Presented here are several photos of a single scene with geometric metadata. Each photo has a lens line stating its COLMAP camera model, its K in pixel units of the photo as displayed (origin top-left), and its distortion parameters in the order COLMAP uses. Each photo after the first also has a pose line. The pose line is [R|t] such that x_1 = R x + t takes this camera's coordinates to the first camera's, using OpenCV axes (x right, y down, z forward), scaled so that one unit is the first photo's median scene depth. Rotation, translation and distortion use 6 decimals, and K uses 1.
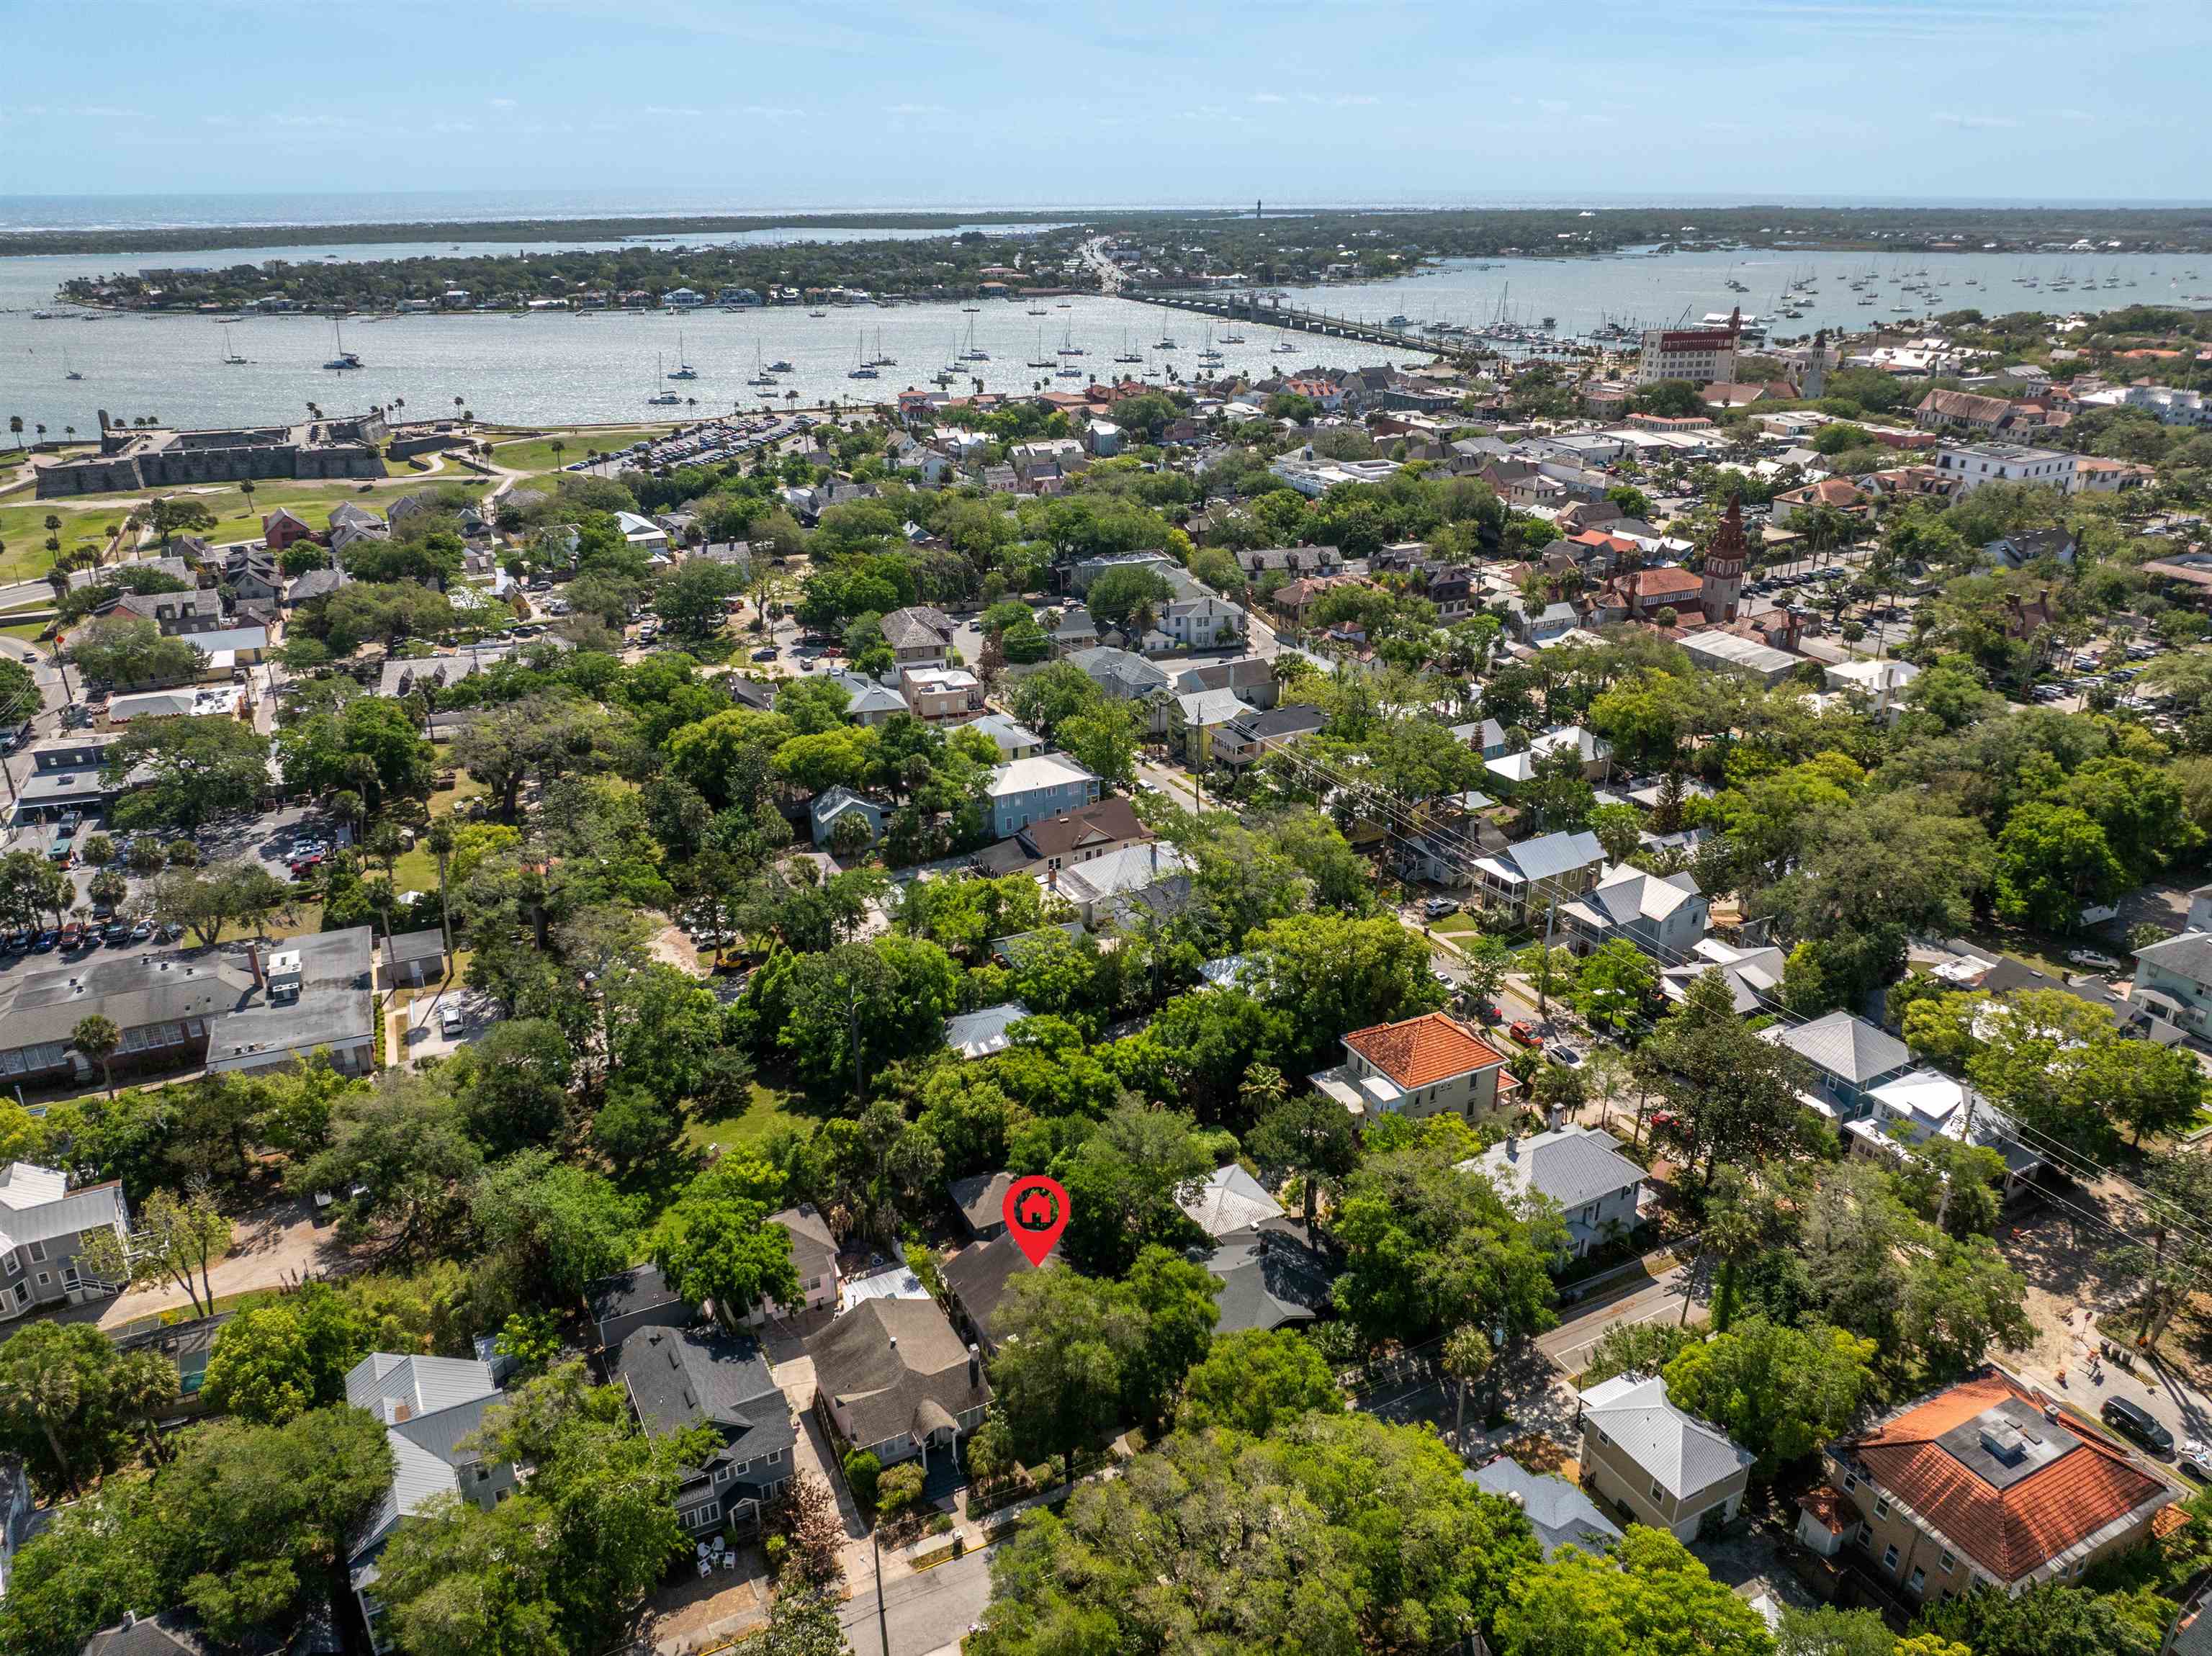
lens RADIAL K [[1523.8, 0, 1106.0], [0, 1523.8, 828.0], [0, 0, 1]] dist [-0.038902, 0.002235]
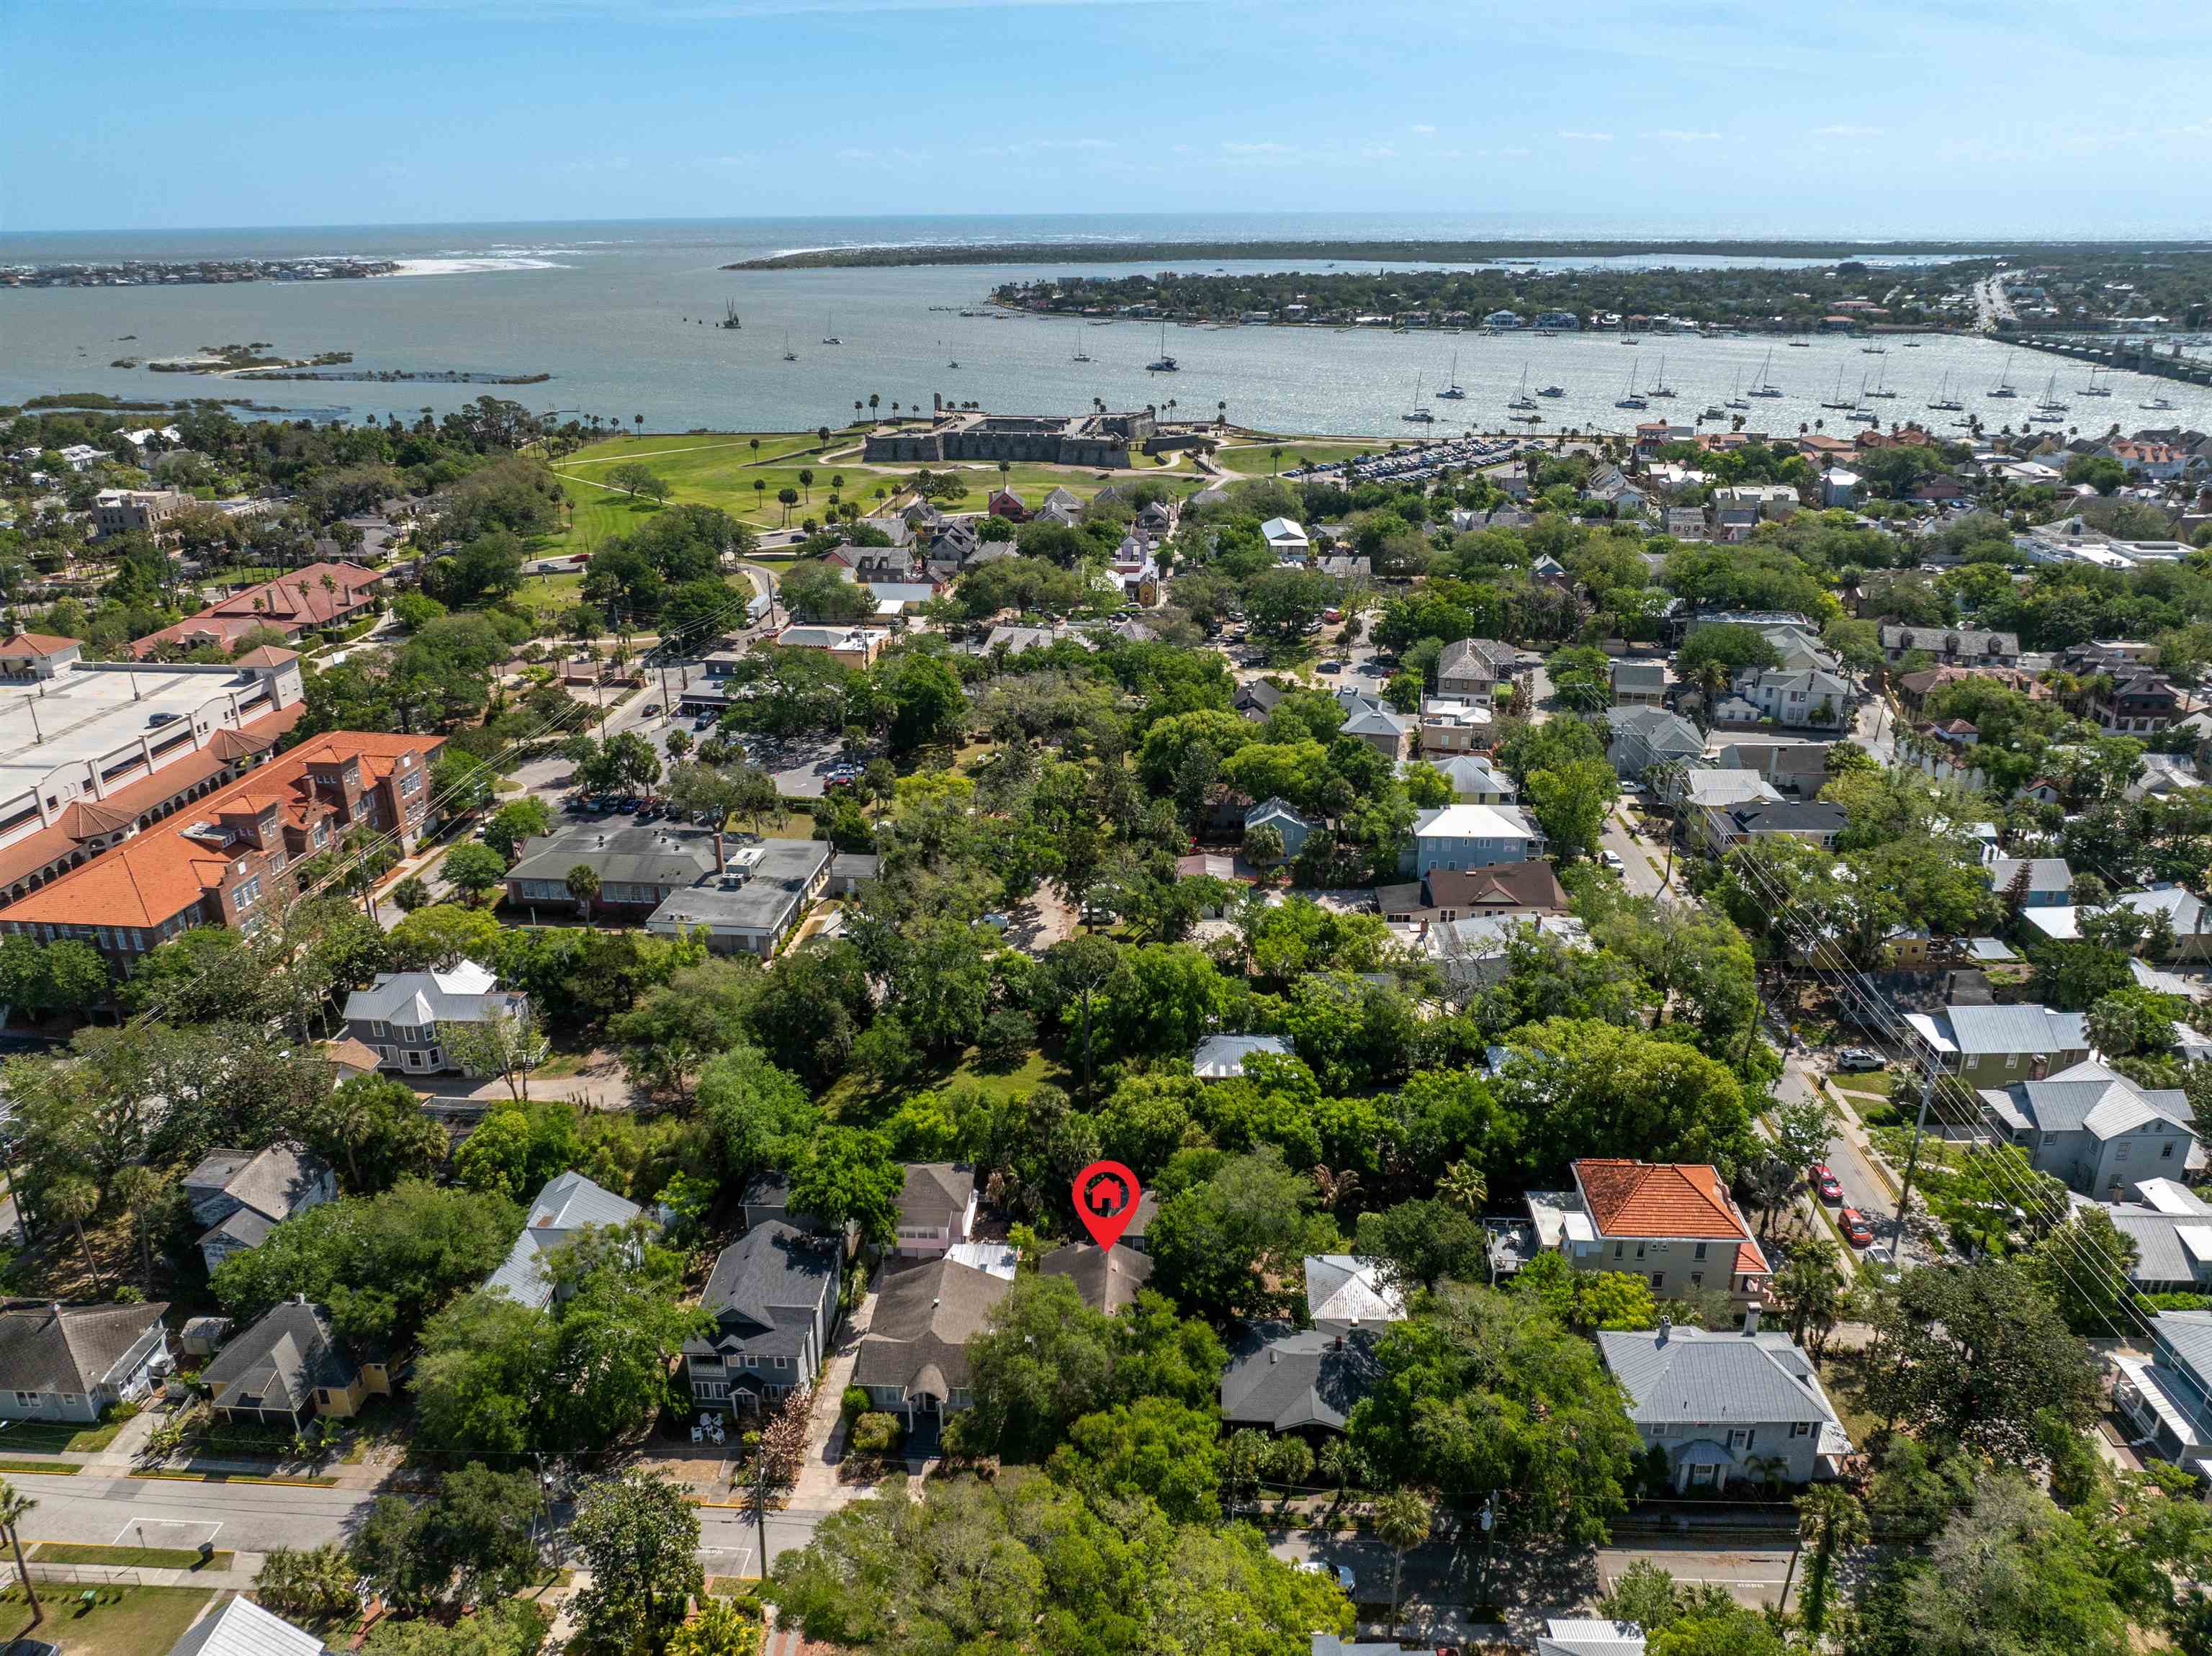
lens RADIAL K [[1523.8, 0, 1106.0], [0, 1523.8, 828.0], [0, 0, 1]] dist [-0.038902, 0.002235]
pose [[0.864650, 0.181416, -0.468475, 0.143223], [-0.187757, 0.981641, 0.033600, -0.014605], [0.465969, 0.058907, 0.882838, 0.040889]]
